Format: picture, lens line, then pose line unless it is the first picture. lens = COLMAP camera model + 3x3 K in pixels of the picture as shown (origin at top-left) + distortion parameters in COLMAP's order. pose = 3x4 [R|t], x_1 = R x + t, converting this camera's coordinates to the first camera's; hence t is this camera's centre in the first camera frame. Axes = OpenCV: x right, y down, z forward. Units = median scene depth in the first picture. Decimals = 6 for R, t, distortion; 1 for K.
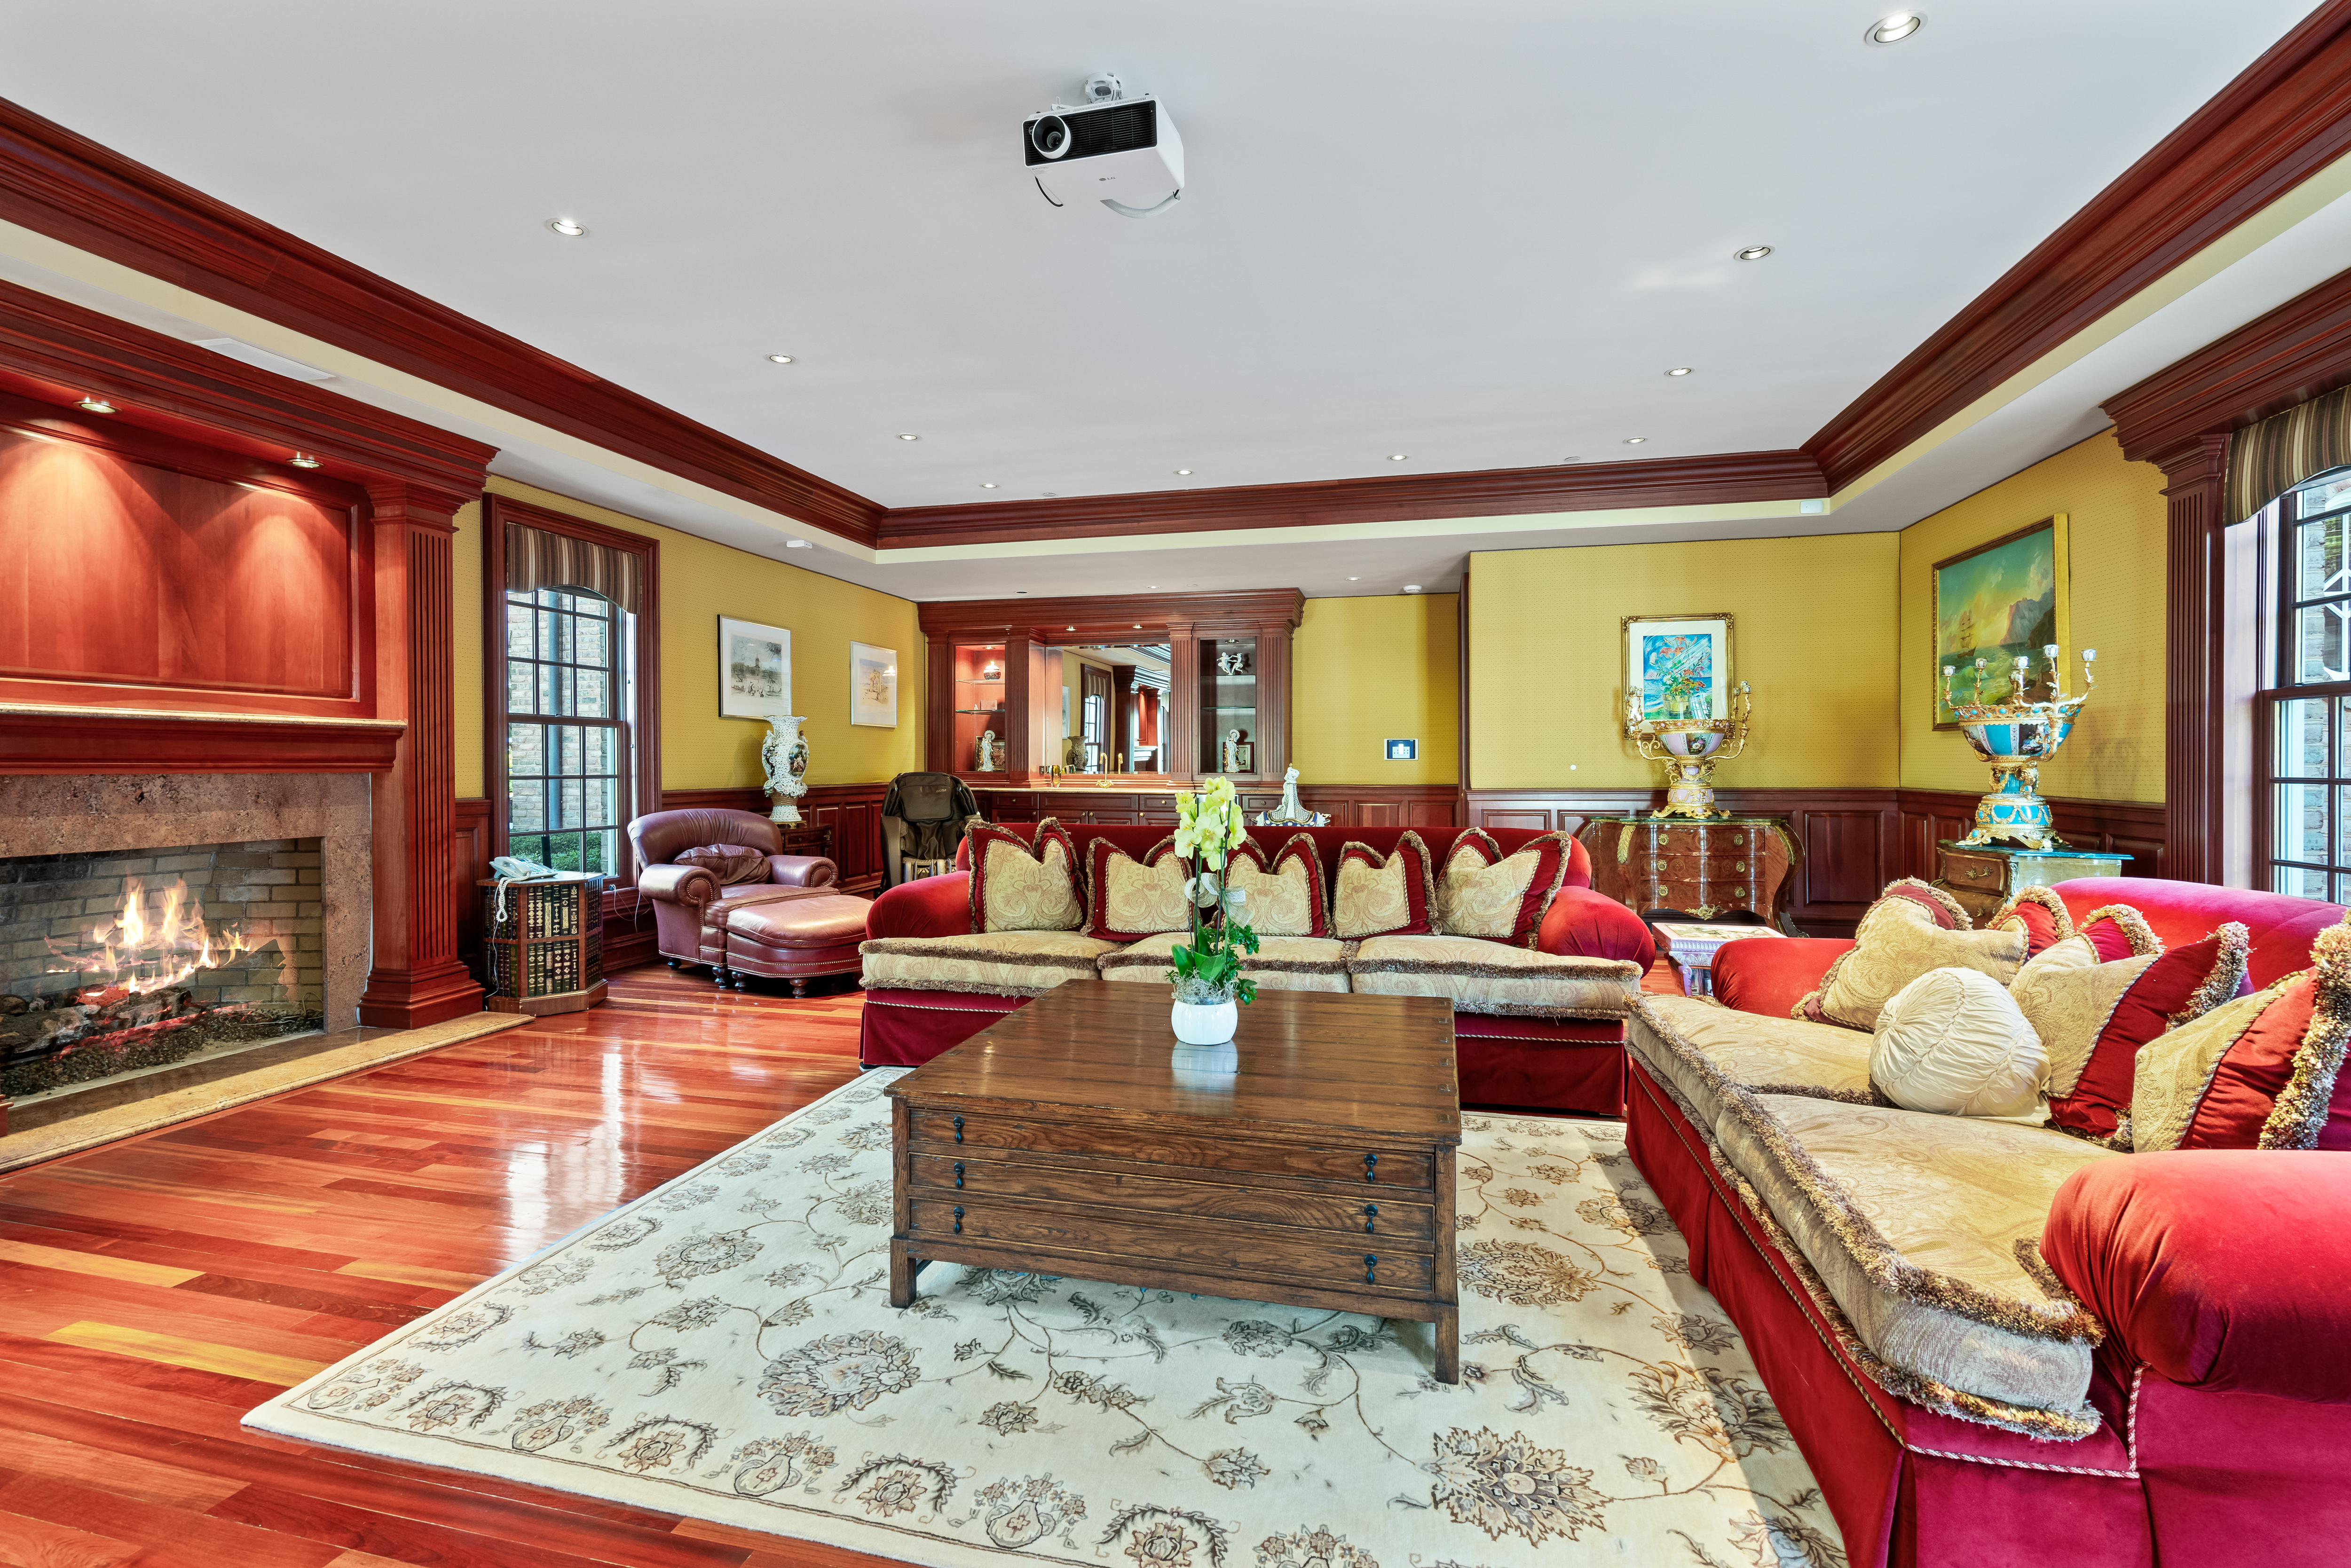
lens RADIAL K [[1061.2, 0, 1175.5], [0, 1061.2, 784.0], [0, 0, 1]] dist [-0.010259, 0.000833]
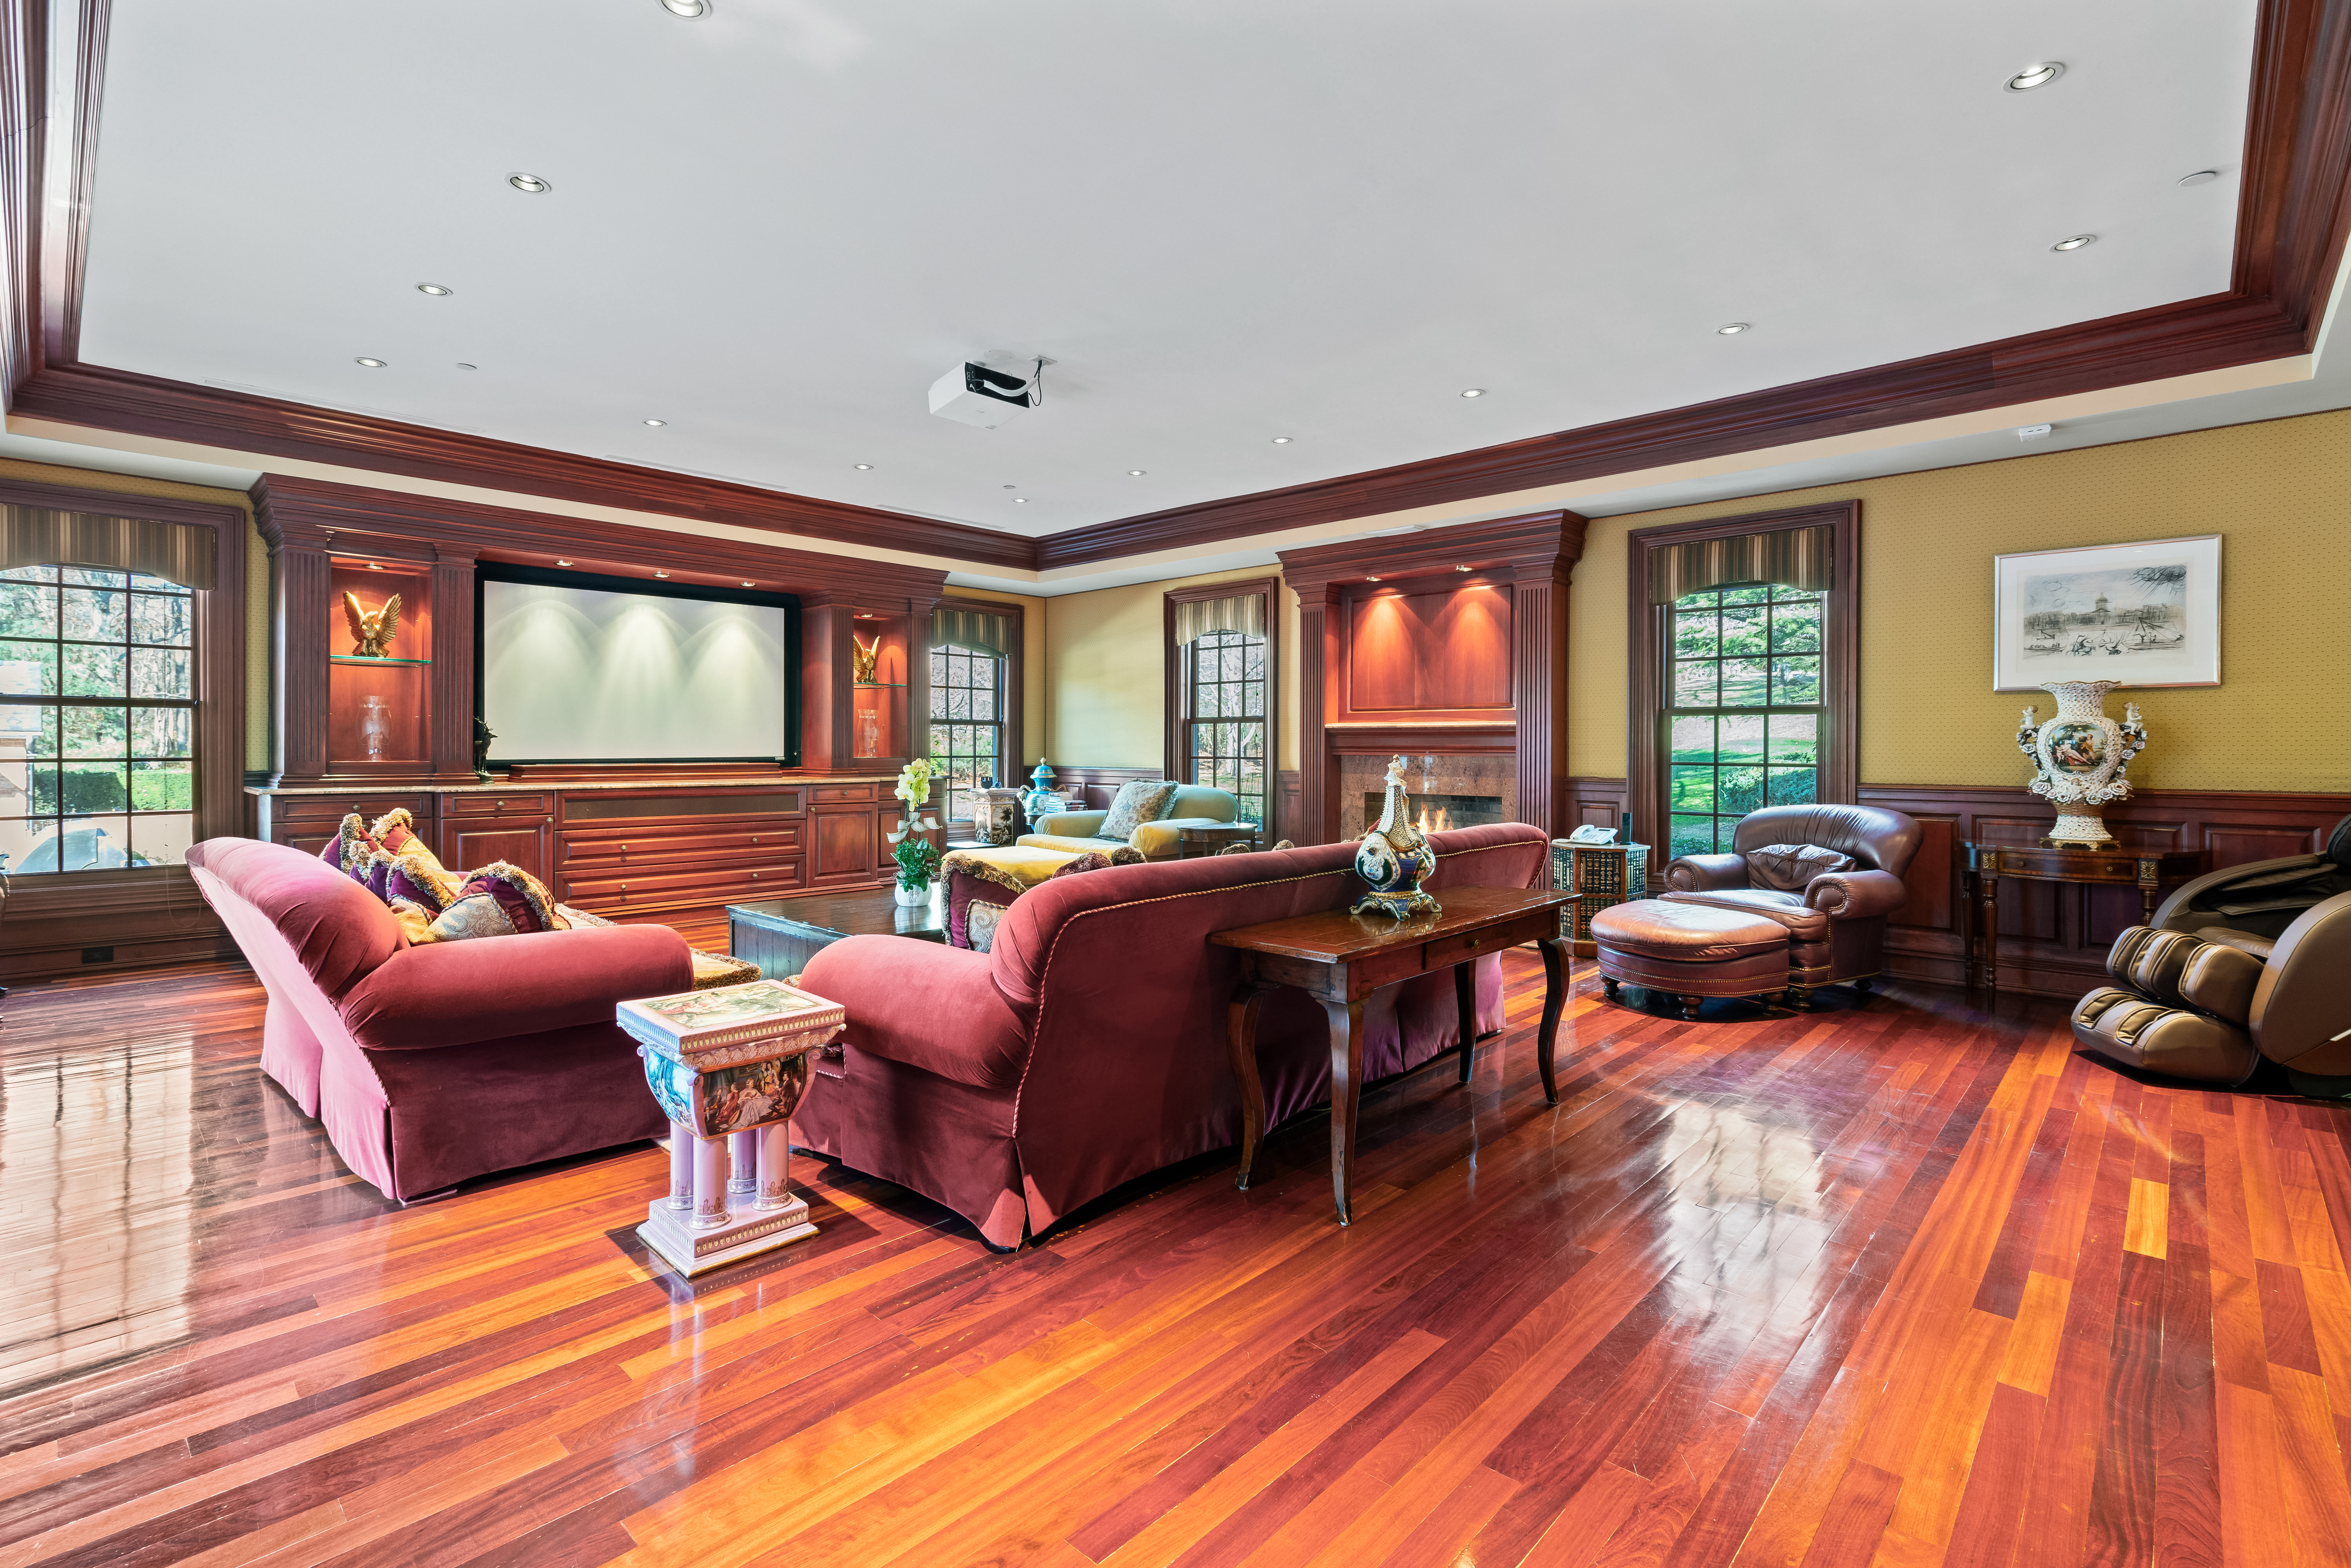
lens RADIAL K [[1061.2, 0, 1175.5], [0, 1061.2, 784.0], [0, 0, 1]] dist [-0.010259, 0.000833]
pose [[-0.491090, 0.034065, -0.870442, 0.736296], [-0.015815, 0.998722, 0.048008, -0.034180], [0.870965, 0.037342, -0.489924, 1.223868]]
